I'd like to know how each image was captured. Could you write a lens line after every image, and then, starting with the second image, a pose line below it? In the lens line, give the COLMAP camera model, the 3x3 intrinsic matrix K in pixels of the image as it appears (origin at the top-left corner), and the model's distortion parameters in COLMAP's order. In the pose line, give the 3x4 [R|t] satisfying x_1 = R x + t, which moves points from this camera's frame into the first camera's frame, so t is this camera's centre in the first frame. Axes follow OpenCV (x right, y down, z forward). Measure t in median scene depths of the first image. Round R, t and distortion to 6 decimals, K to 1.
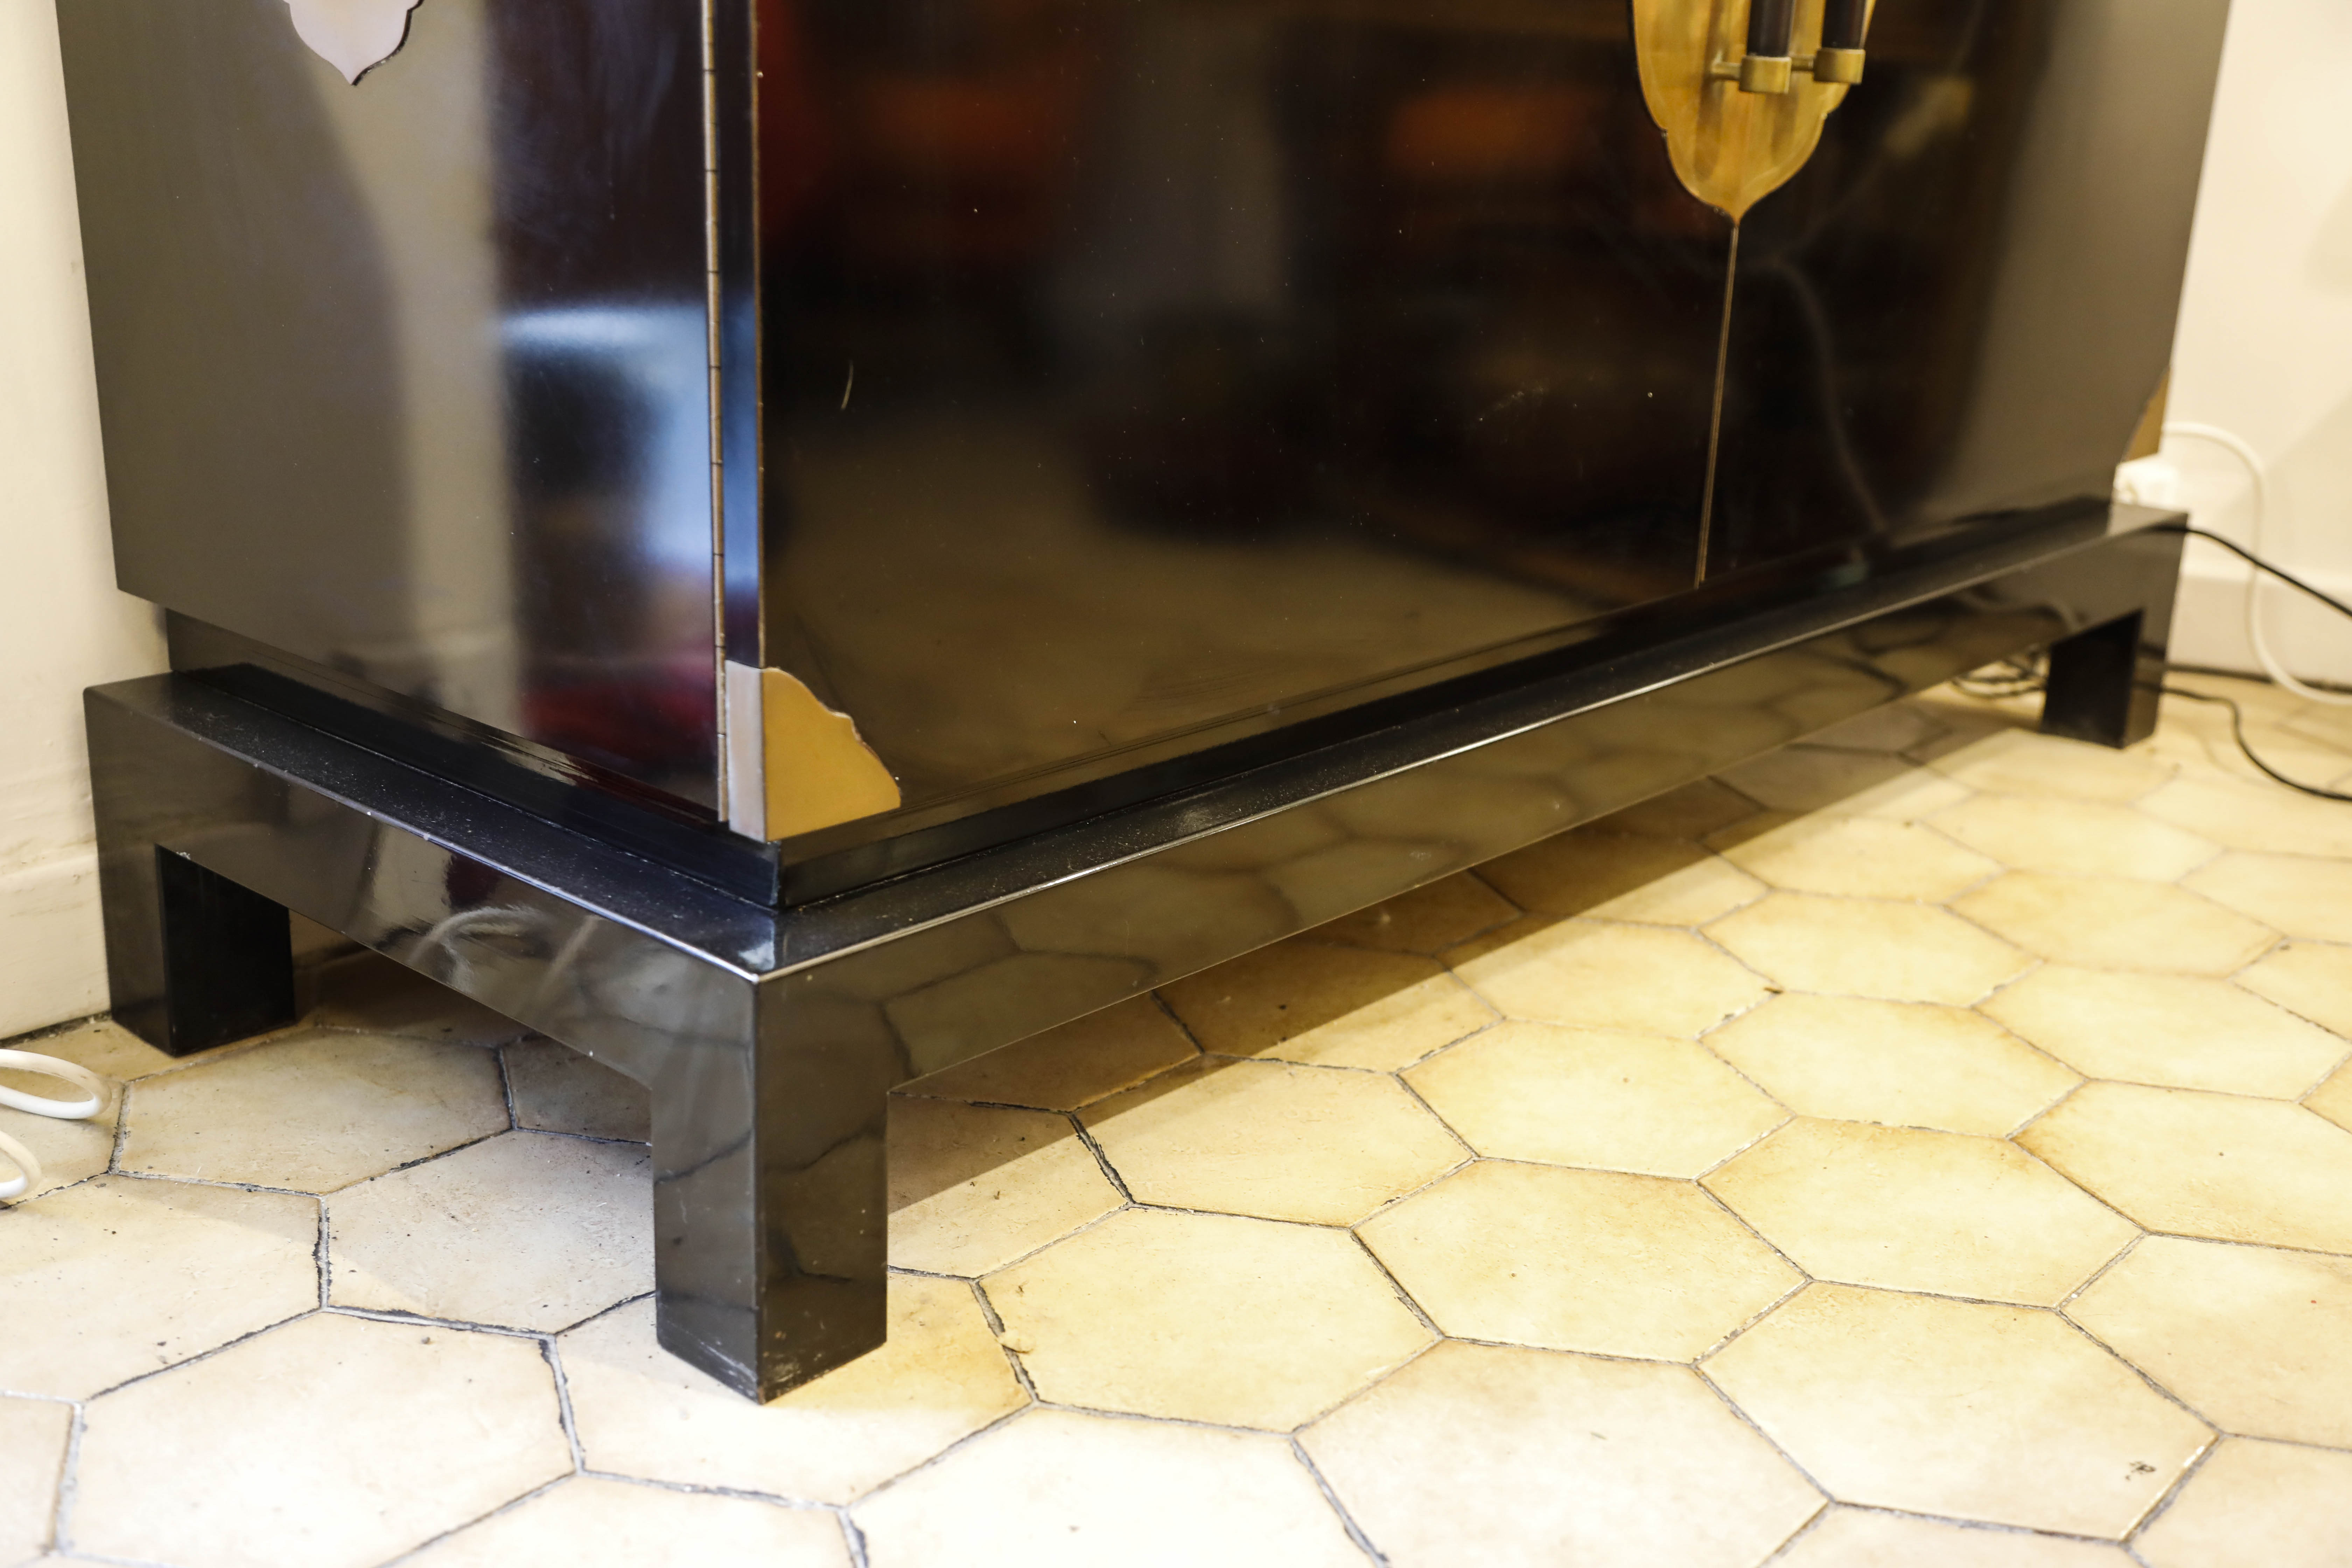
lens RADIAL K [[2547.4, 0, 1187.1], [0, 2547.4, 799.6], [0, 0, 1]] dist [0.056791, 0.000000]
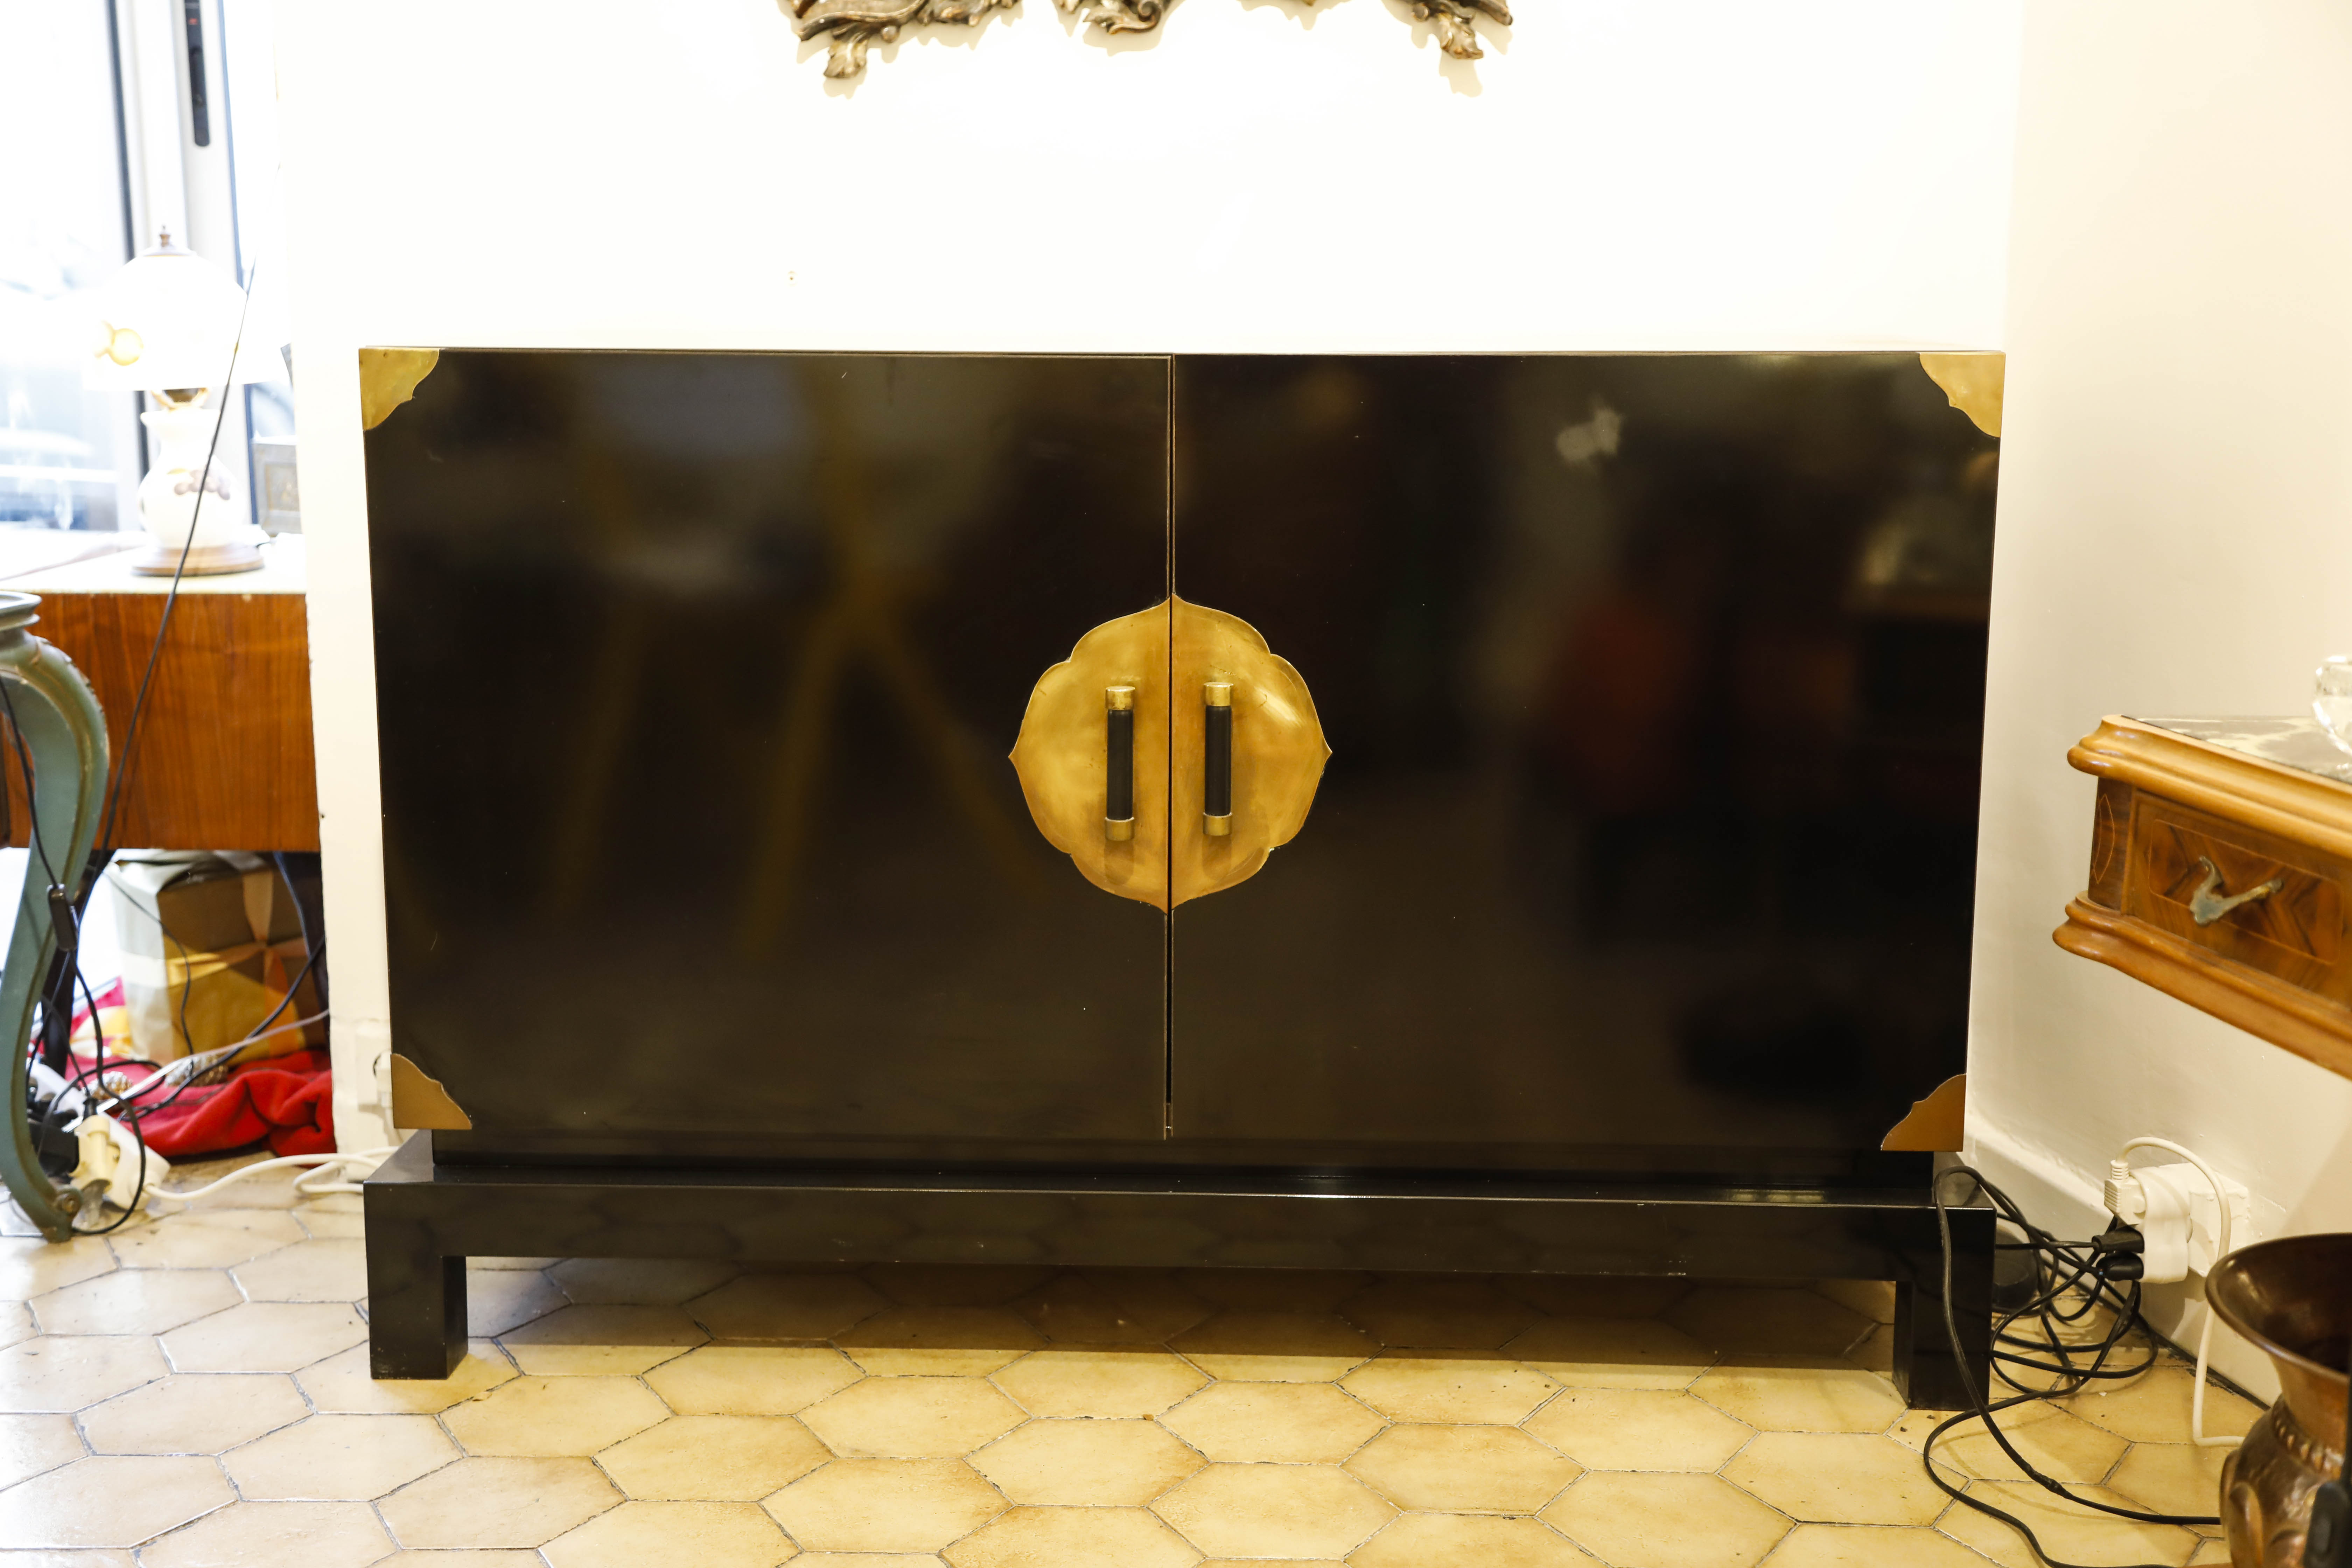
lens RADIAL K [[3239.3, 0, 1192.9], [0, 3239.3, 774.9], [0, 0, 1]] dist [0.149112, 0.000000]
pose [[0.602762, 0.107521, -0.790644, 2.012535], [-0.214591, 0.976217, -0.030839, -0.280192], [0.768524, 0.188254, 0.611499, -0.246328]]
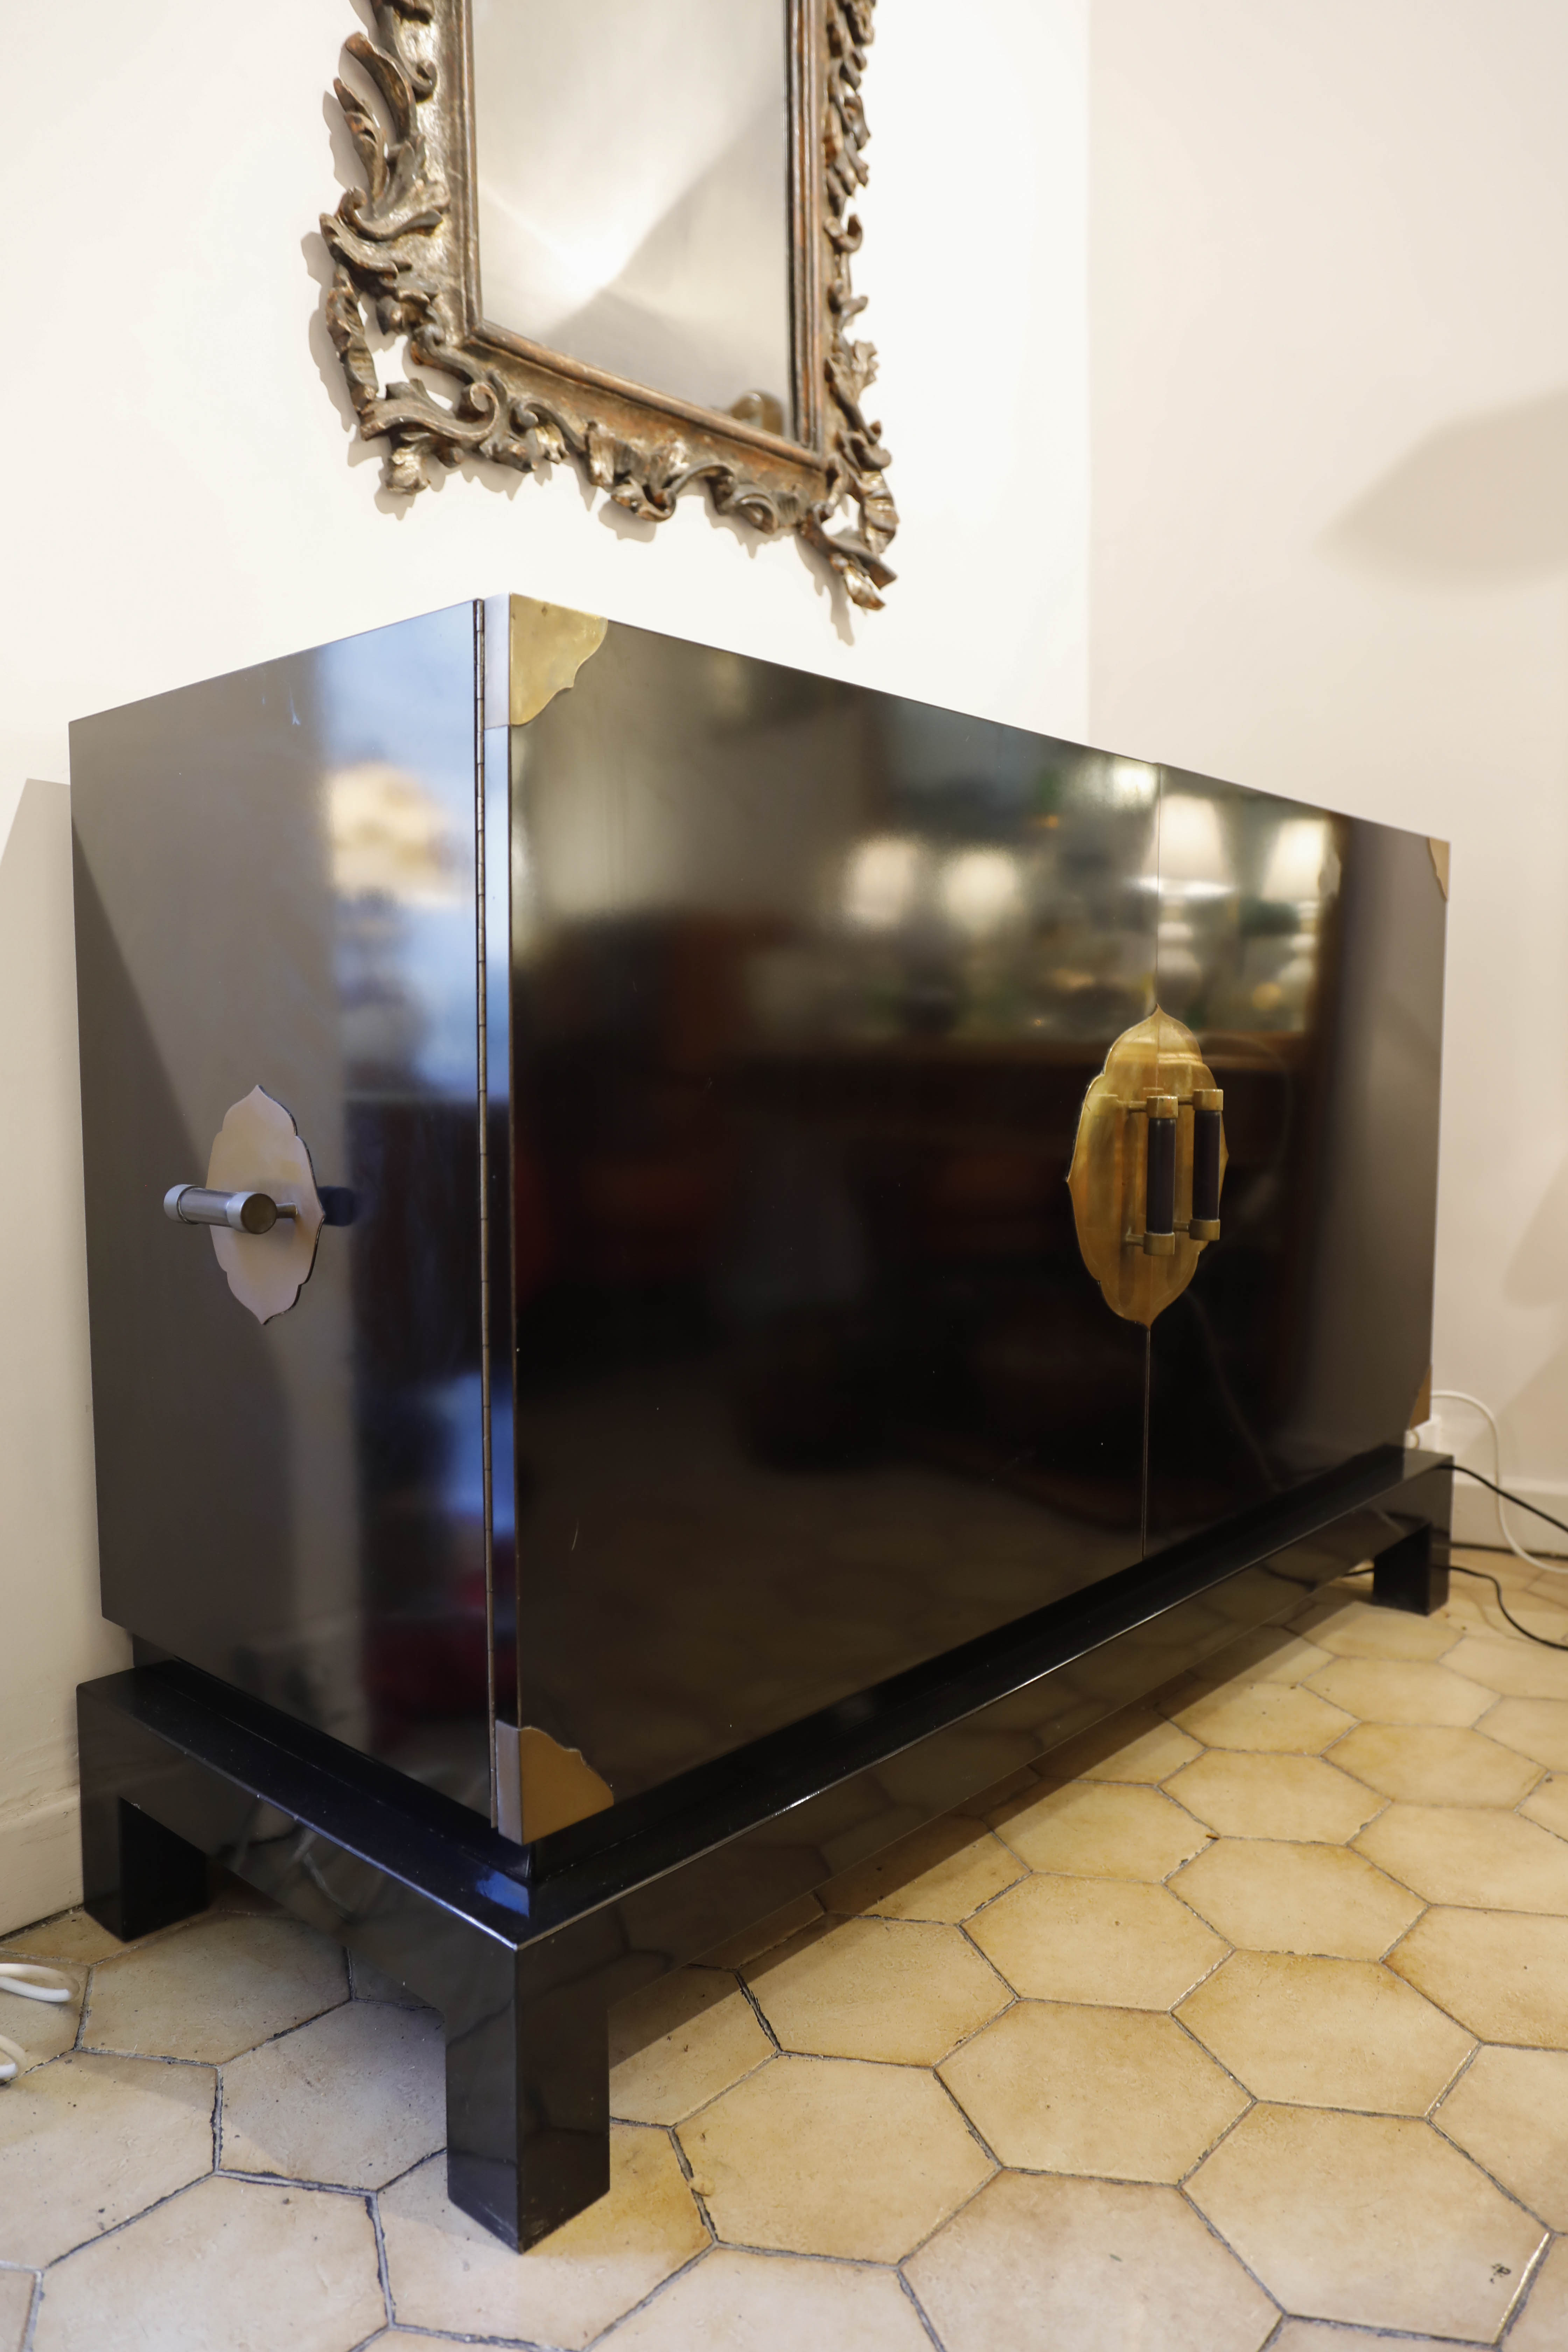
lens RADIAL K [[1664.0, 0, 808.4], [0, 1664.0, 1204.8], [0, 0, 1]] dist [-0.038670, 0.054383]
pose [[0.999405, -0.034166, 0.004766, 0.005863], [0.034423, 0.978718, -0.202300, -0.113933], [0.002248, 0.202343, 0.979312, -0.006309]]
